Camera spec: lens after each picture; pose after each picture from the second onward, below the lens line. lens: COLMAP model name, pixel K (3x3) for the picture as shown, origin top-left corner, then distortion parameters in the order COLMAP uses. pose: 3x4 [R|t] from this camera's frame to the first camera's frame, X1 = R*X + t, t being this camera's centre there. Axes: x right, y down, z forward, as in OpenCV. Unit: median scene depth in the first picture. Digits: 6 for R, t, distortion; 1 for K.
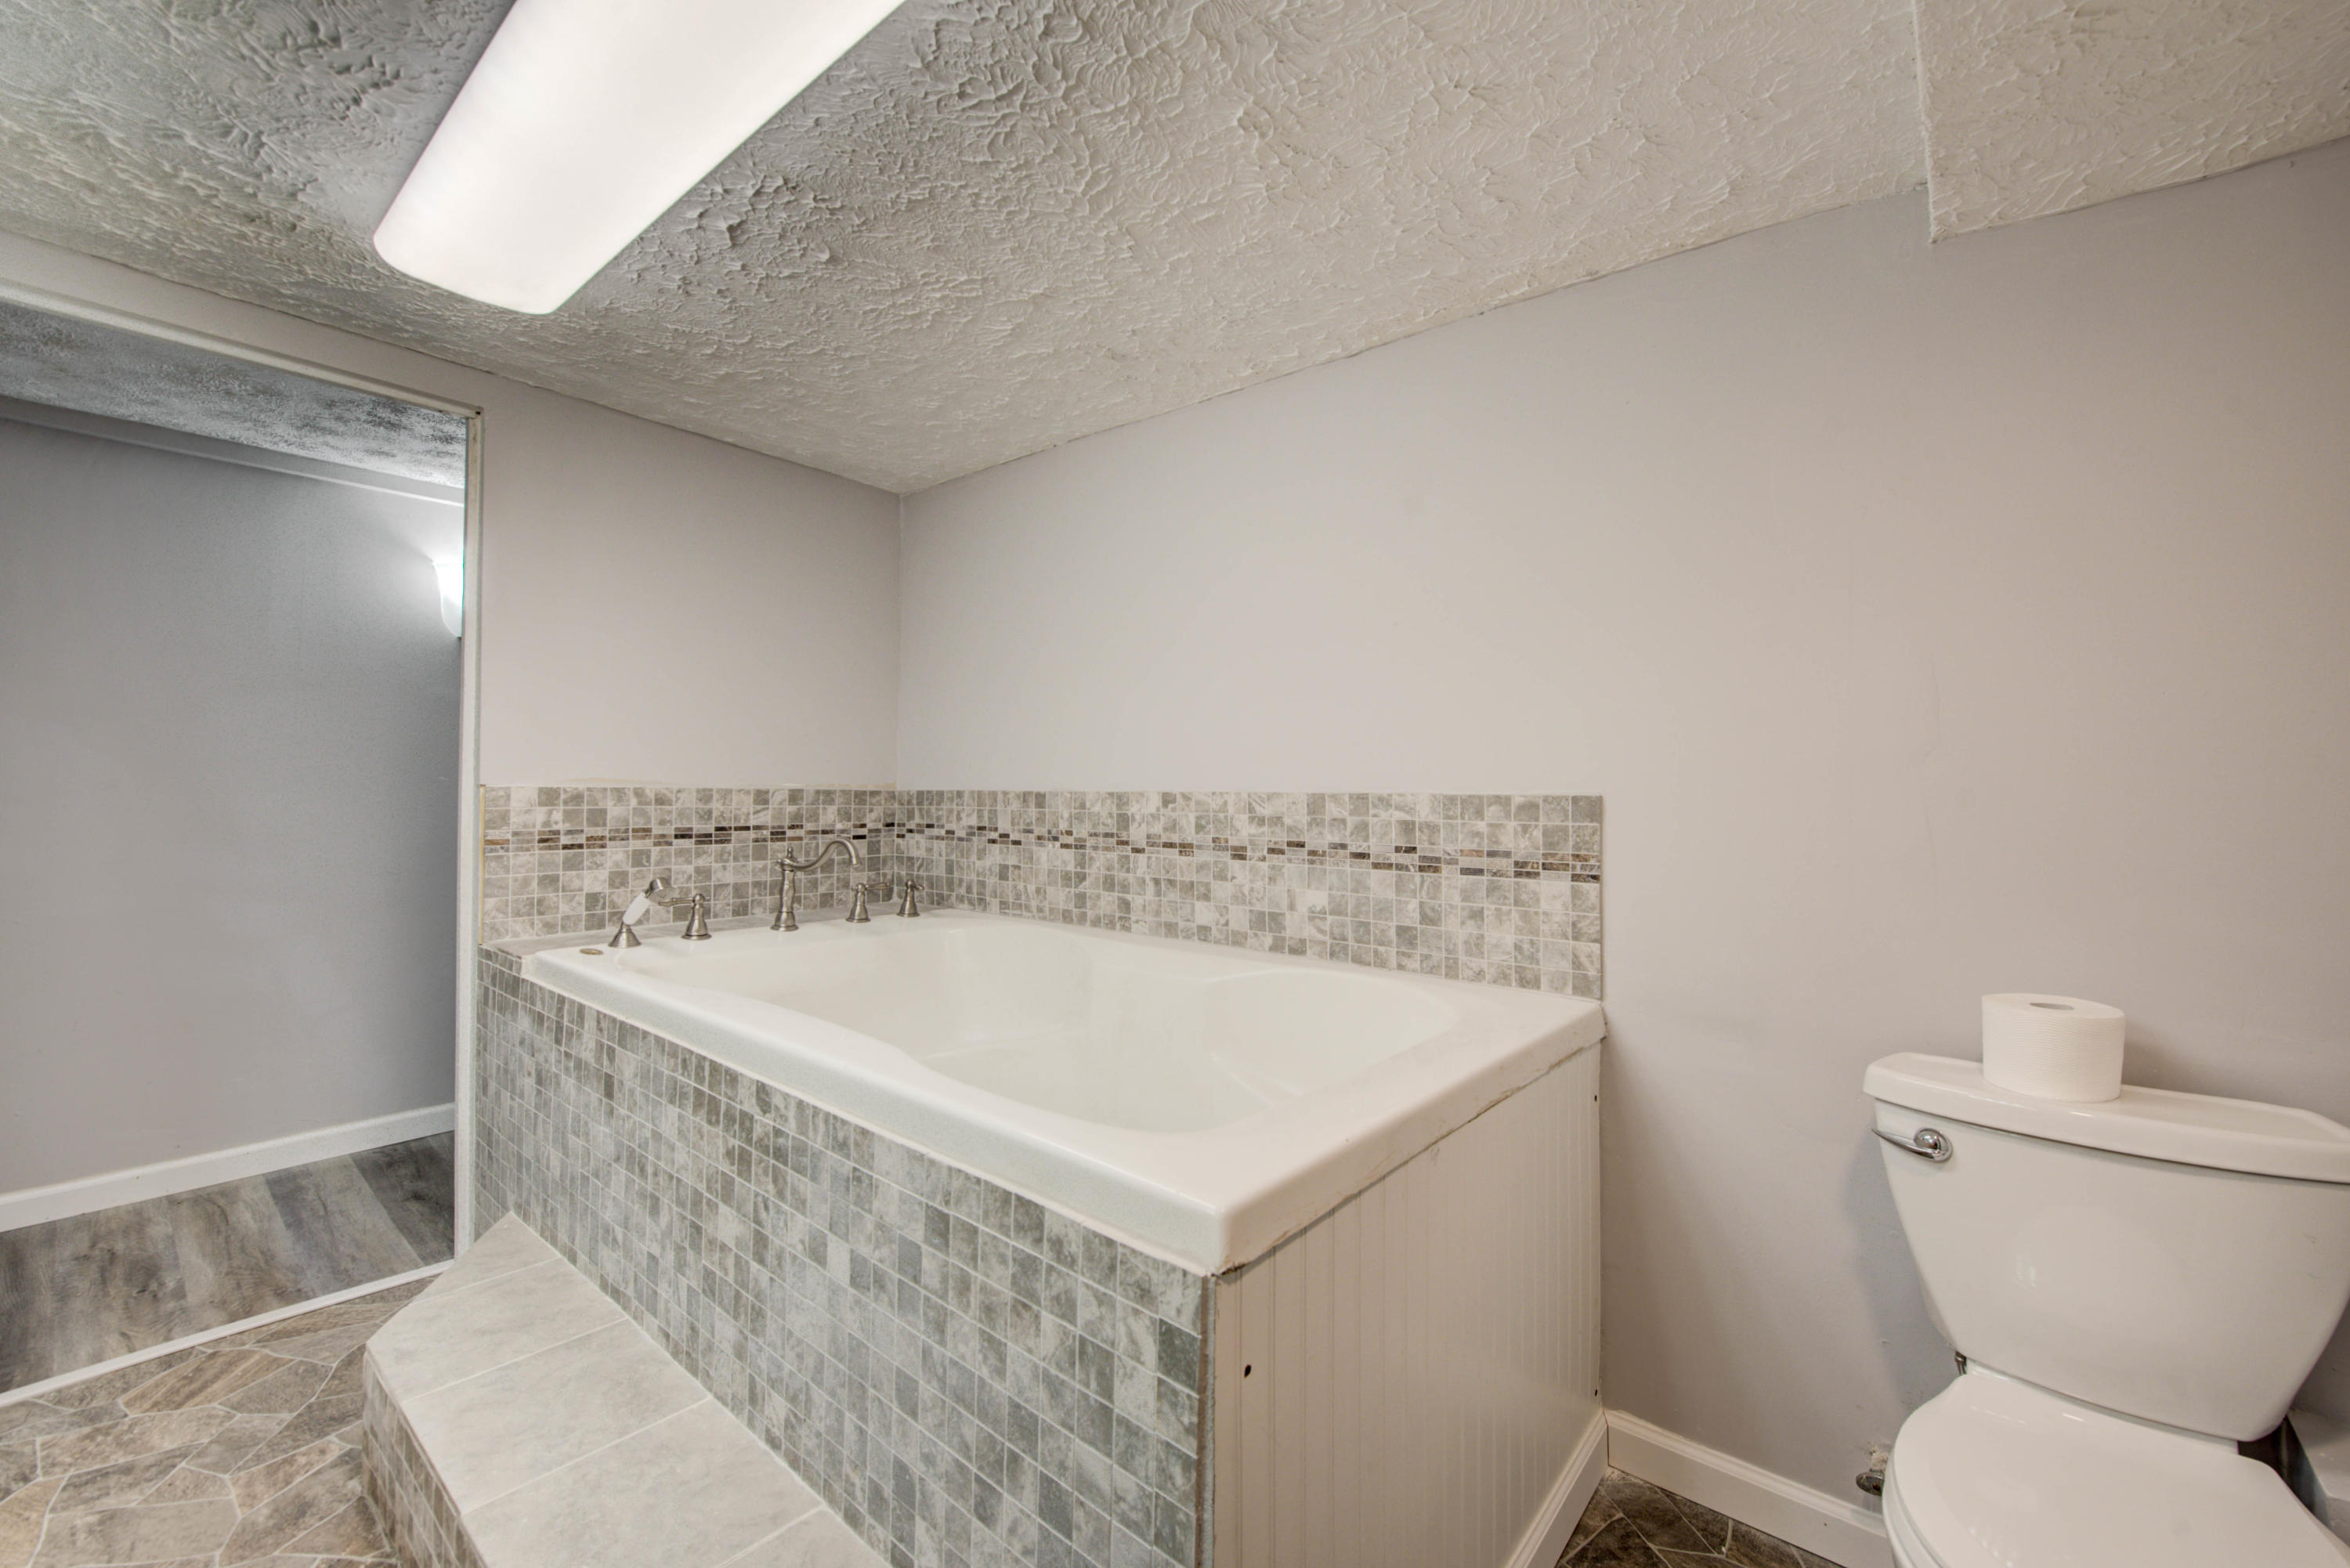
lens RADIAL K [[963.4, 0, 1176.8], [0, 963.4, 782.0], [0, 0, 1]] dist [-0.001736, -0.000387]
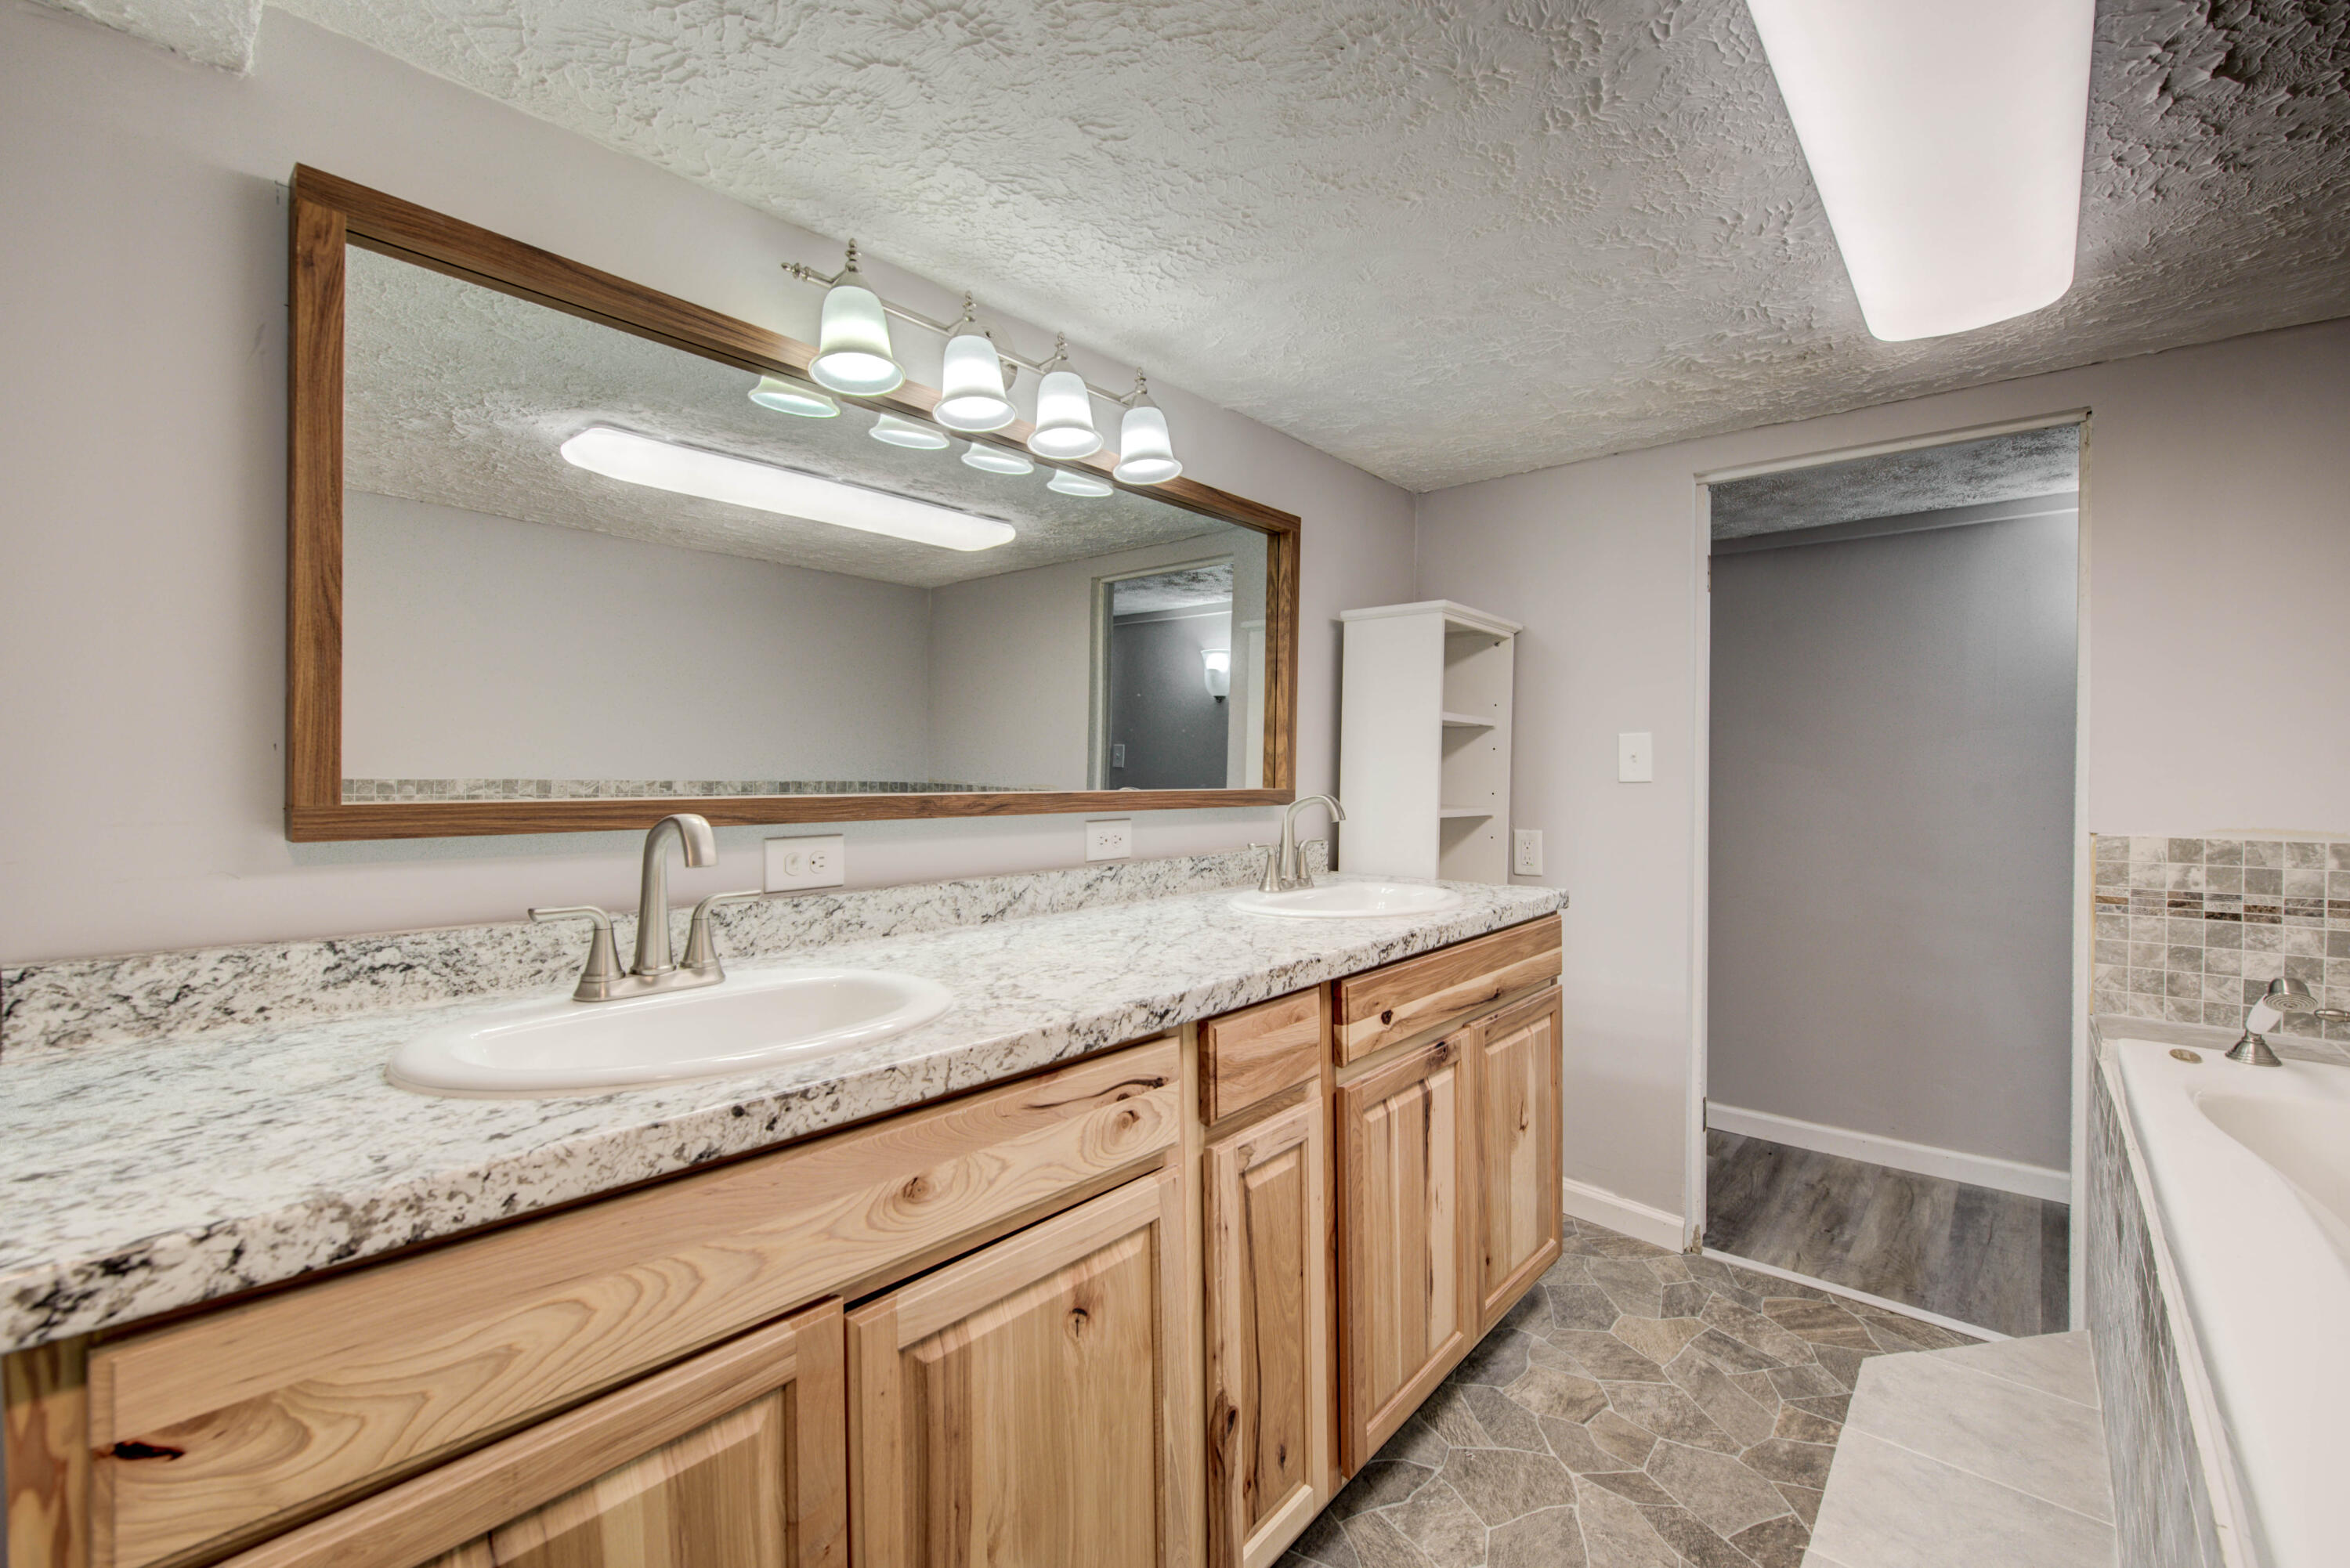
lens RADIAL K [[963.4, 0, 1177.4], [0, 963.4, 784.0], [0, 0, 1]] dist [-0.001736, -0.000387]
pose [[-0.020247, -0.005684, -0.999779, 0.171817], [-0.002898, 0.999980, -0.005626, -0.033957], [0.999791, 0.002784, -0.020263, 0.177047]]
